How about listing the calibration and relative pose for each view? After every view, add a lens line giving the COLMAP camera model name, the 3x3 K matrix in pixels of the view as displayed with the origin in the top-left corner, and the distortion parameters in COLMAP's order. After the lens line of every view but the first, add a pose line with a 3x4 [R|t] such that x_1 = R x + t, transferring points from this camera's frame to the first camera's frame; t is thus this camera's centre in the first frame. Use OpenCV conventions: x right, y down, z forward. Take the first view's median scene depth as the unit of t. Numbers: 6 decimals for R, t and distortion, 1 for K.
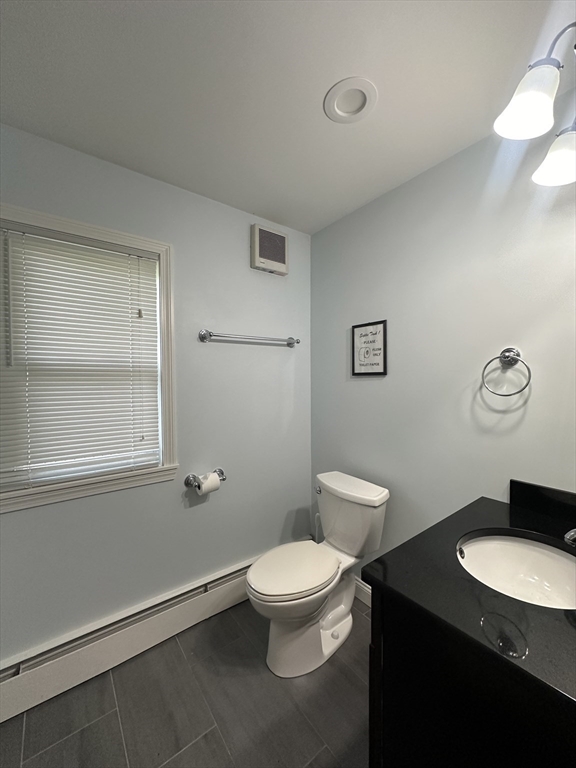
lens RADIAL K [[307.5, 0, 288.6], [0, 307.5, 383.0], [0, 0, 1]] dist [0.003752, -0.000115]
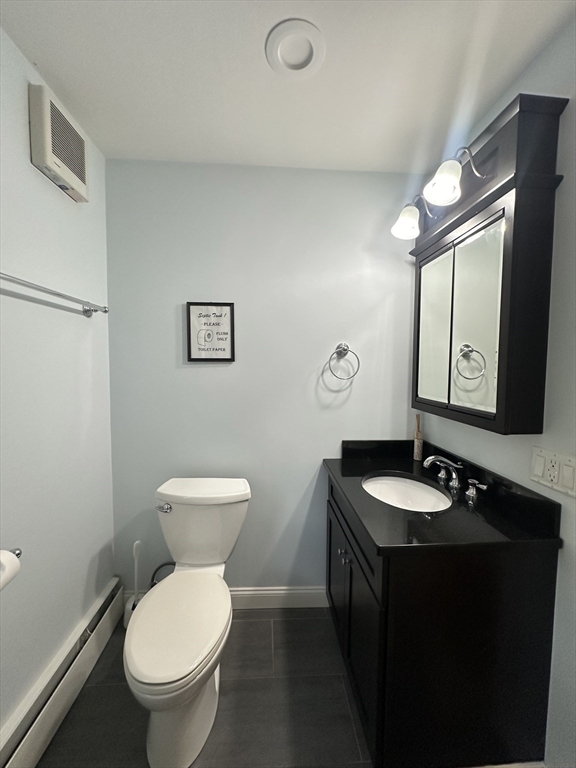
lens RADIAL K [[307.5, 0, 285.8], [0, 307.5, 385.9], [0, 0, 1]] dist [0.003752, -0.000115]
pose [[0.561083, -0.040195, 0.826783, -0.374636], [0.006222, 0.998997, 0.044345, 0.007954], [-0.827736, -0.019738, 0.560771, 0.325442]]
